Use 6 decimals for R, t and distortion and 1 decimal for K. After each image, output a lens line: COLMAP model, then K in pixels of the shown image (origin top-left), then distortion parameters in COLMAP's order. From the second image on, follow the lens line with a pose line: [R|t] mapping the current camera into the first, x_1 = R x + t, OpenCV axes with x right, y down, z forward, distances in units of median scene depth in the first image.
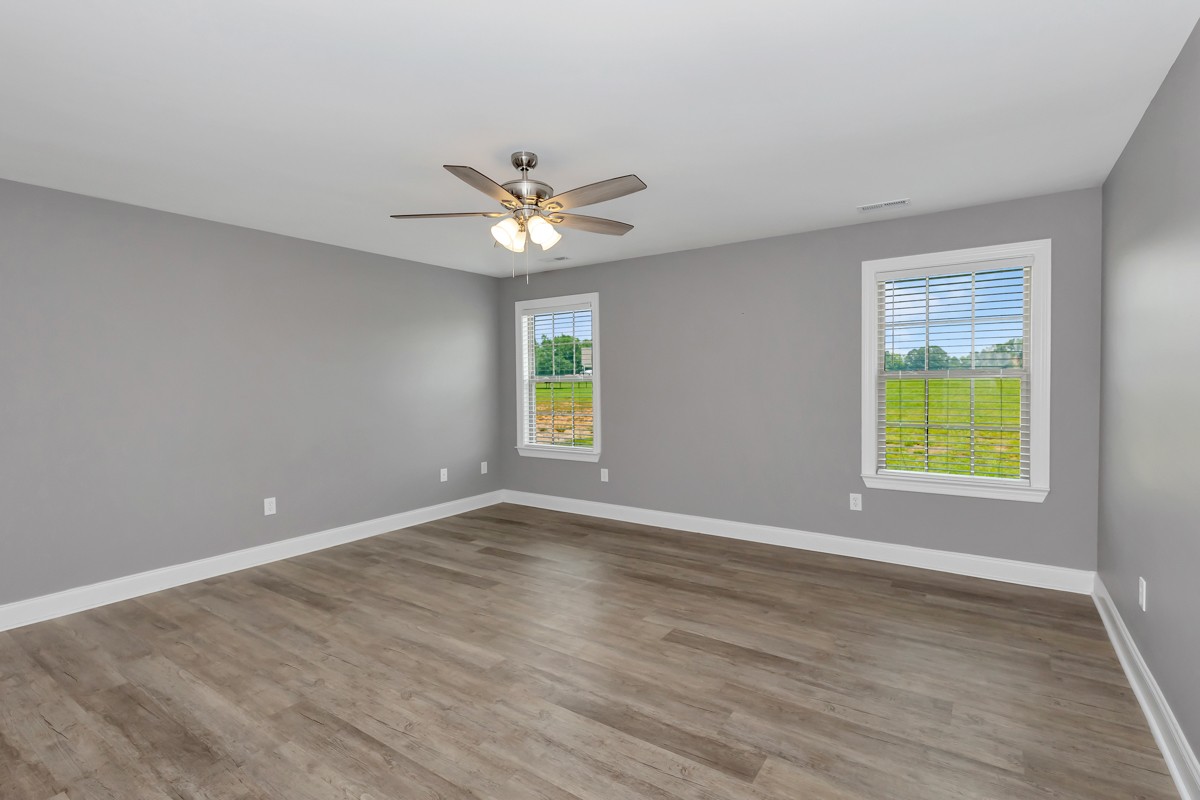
lens RADIAL K [[533.6, 0, 596.3], [0, 533.6, 389.1], [0, 0, 1]] dist [0.003853, -0.000296]
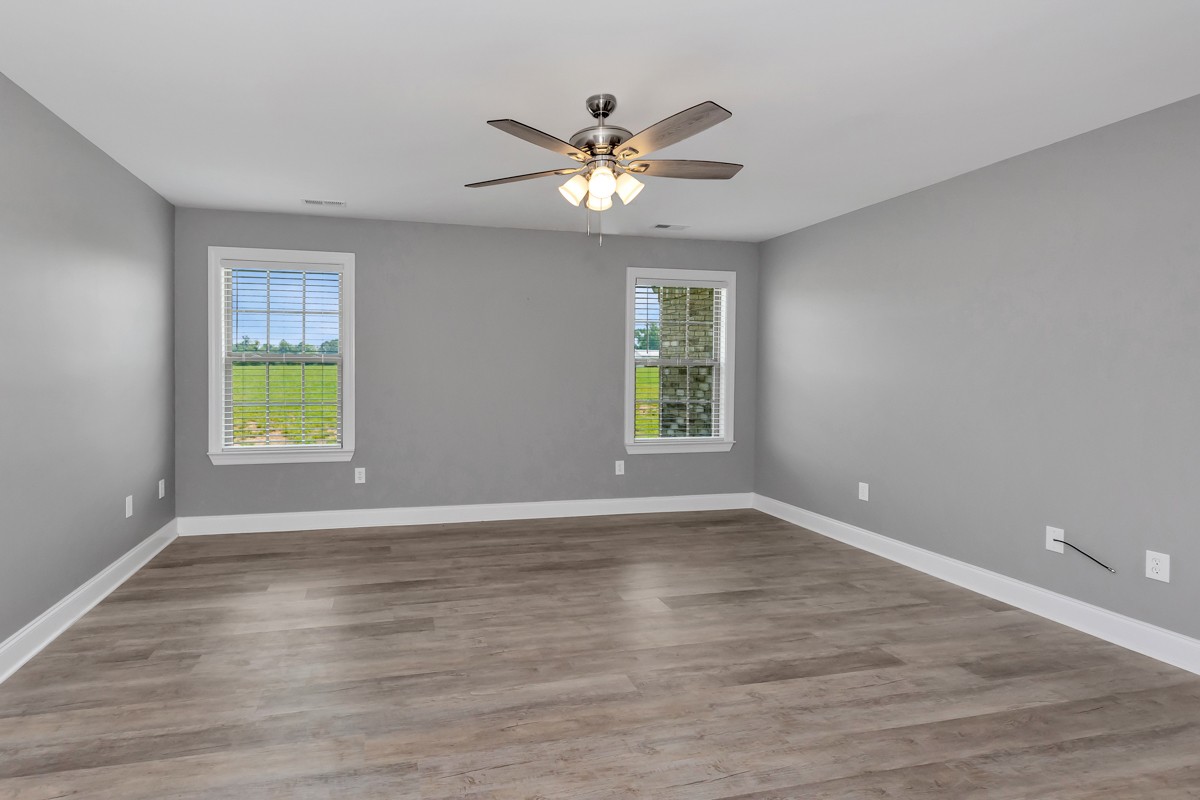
lens RADIAL K [[529.7, 0, 598.4], [0, 529.7, 374.9], [0, 0, 1]] dist [0.003546, 0.000163]
pose [[0.708262, 0.005043, 0.705932, -0.589917], [-0.002613, 0.999986, -0.004522, 0.015629], [-0.705945, 0.001358, 0.708265, 0.305932]]
